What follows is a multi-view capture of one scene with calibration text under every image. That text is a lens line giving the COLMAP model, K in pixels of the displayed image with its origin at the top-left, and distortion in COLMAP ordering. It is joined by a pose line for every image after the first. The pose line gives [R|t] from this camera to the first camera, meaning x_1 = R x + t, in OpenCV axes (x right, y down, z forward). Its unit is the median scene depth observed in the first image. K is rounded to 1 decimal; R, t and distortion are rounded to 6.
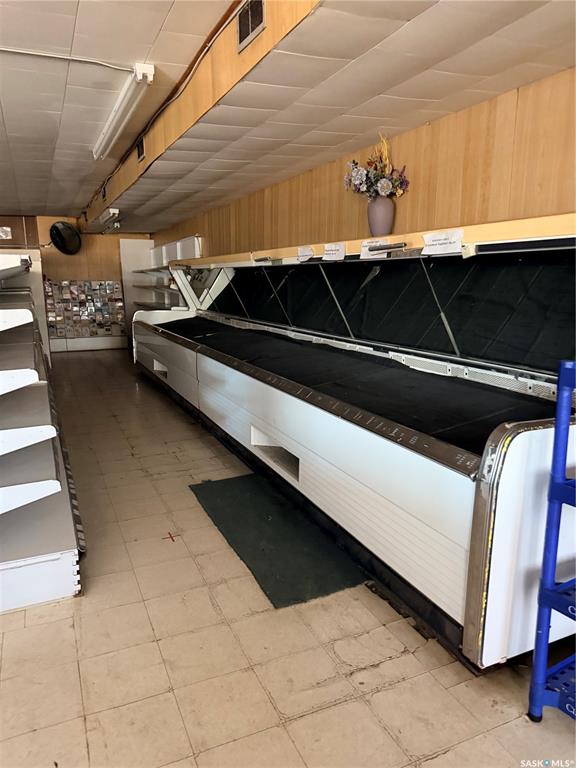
lens RADIAL K [[536.7, 0, 279.5], [0, 536.7, 381.7], [0, 0, 1]] dist [0.140311, -0.262047]
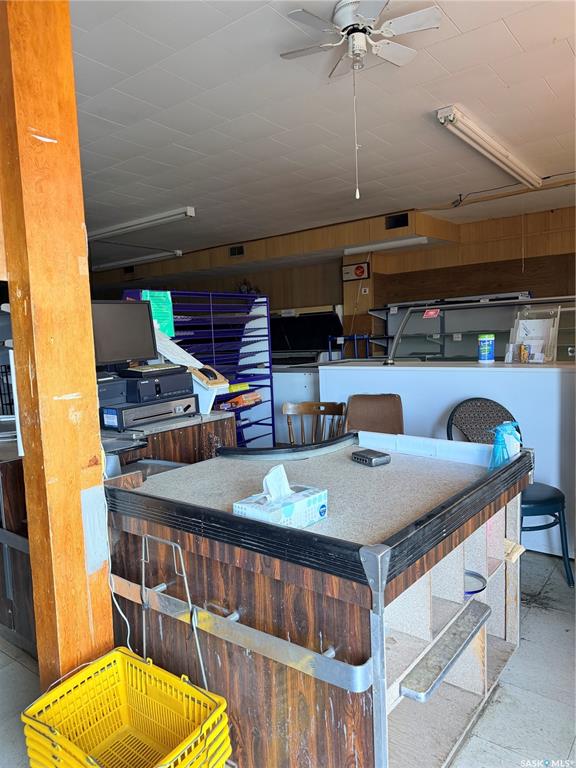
lens RADIAL K [[536.7, 0, 279.5], [0, 536.7, 381.7], [0, 0, 1]] dist [0.140311, -0.262047]
pose [[0.884555, -0.055634, 0.463106, -1.320589], [0.116382, 0.987783, -0.103631, 0.506099], [-0.451683, 0.145565, 0.880224, -1.858182]]
